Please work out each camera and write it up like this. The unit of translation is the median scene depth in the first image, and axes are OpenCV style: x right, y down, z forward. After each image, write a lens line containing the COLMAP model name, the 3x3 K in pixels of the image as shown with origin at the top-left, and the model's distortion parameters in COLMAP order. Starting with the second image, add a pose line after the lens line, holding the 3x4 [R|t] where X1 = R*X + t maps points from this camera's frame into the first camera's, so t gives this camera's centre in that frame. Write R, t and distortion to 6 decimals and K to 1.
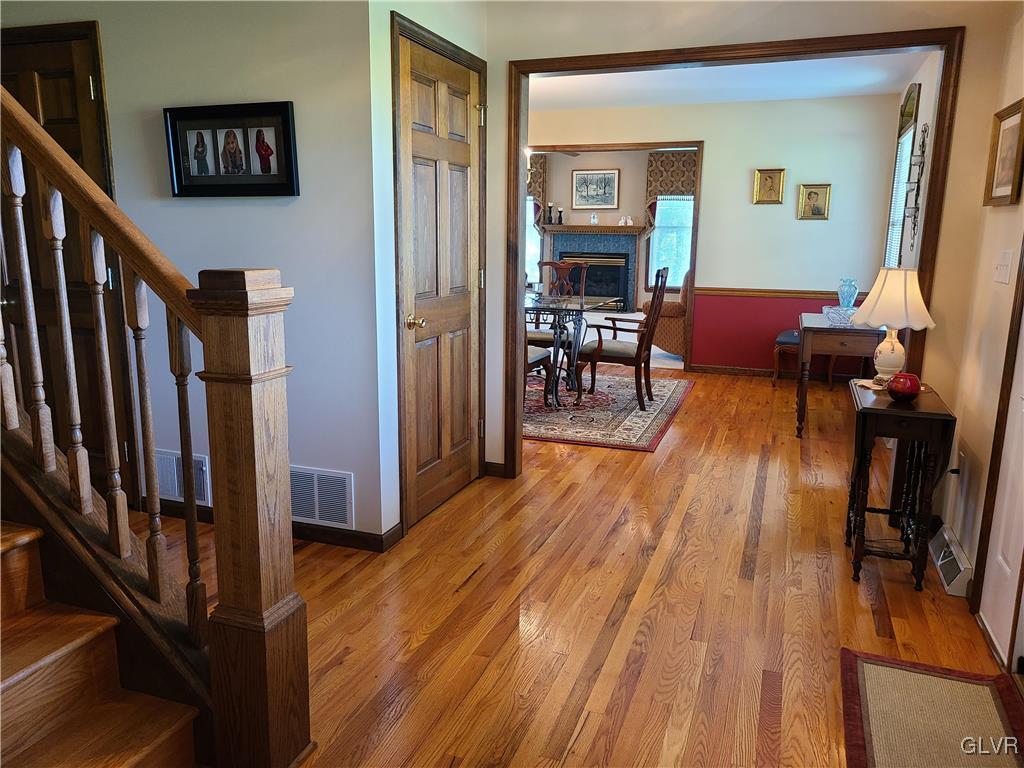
lens RADIAL K [[769.8, 0, 518.2], [0, 769.8, 385.6], [0, 0, 1]] dist [0.038305, -0.017701]
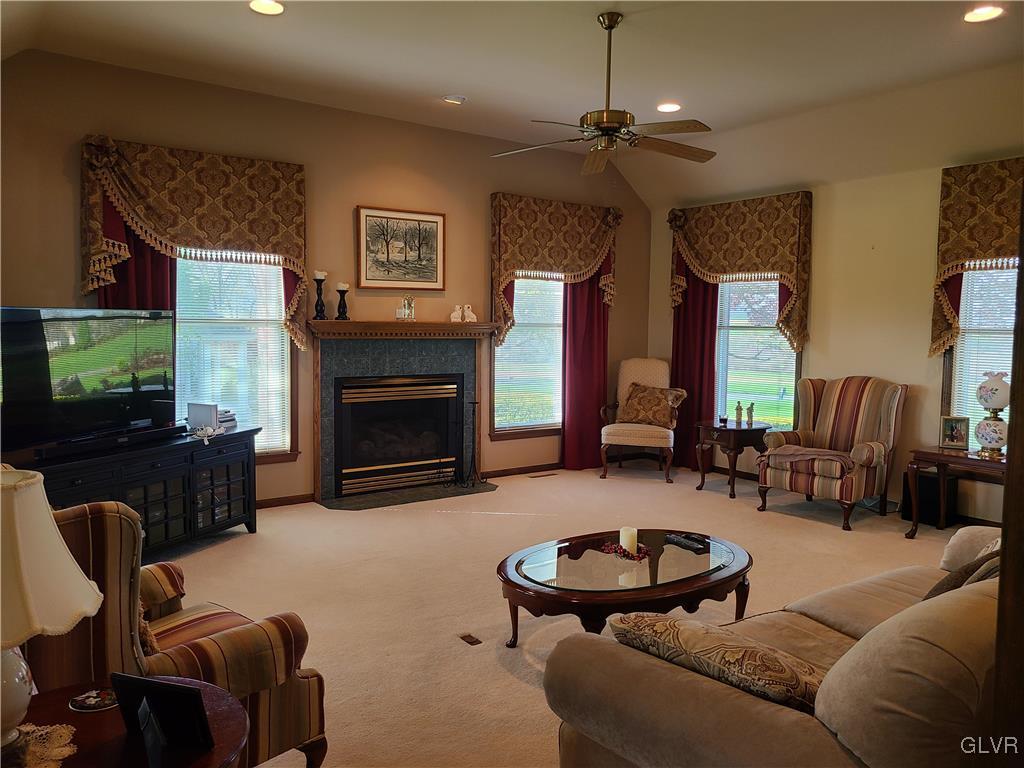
lens RADIAL K [[769.8, 0, 514.5], [0, 769.8, 381.8], [0, 0, 1]] dist [0.038305, -0.017701]
pose [[0.557958, -0.070641, 0.826857, -0.273618], [0.155199, 0.987674, -0.020348, -0.149727], [-0.815228, 0.139681, 0.562043, 0.675918]]
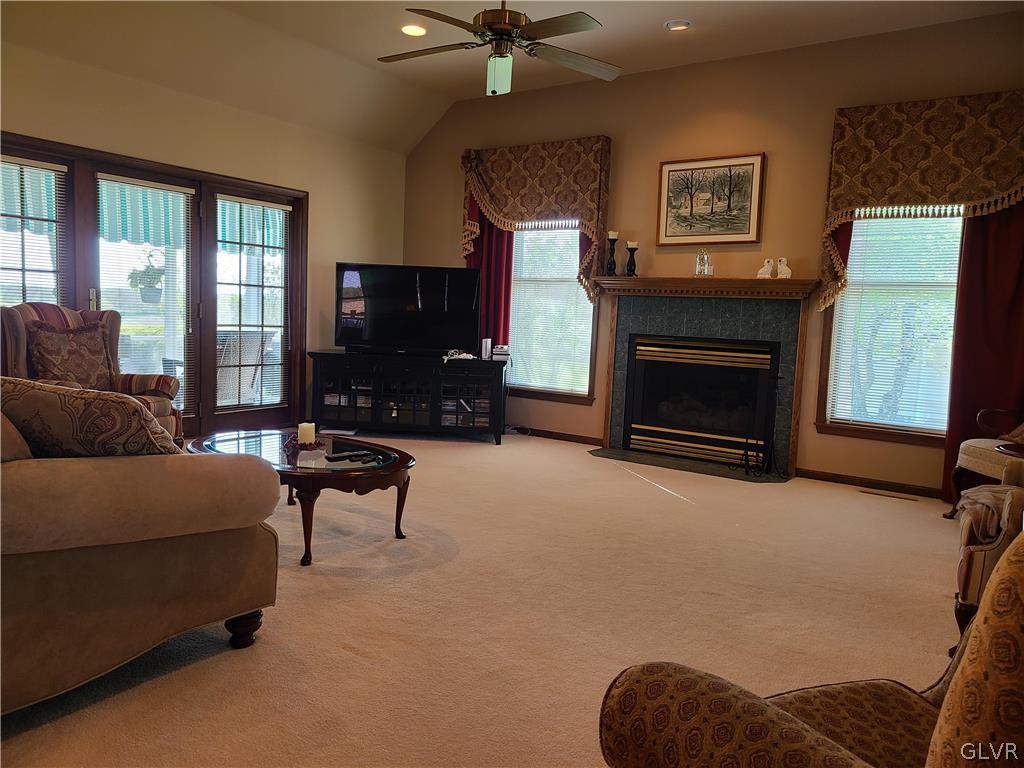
lens RADIAL K [[769.8, 0, 506.8], [0, 769.8, 381.7], [0, 0, 1]] dist [0.038305, -0.017701]
pose [[0.963073, 0.052027, -0.264167, 0.111124], [-0.081791, 0.991319, -0.102945, -0.091564], [0.256518, 0.120750, 0.958967, 0.543152]]
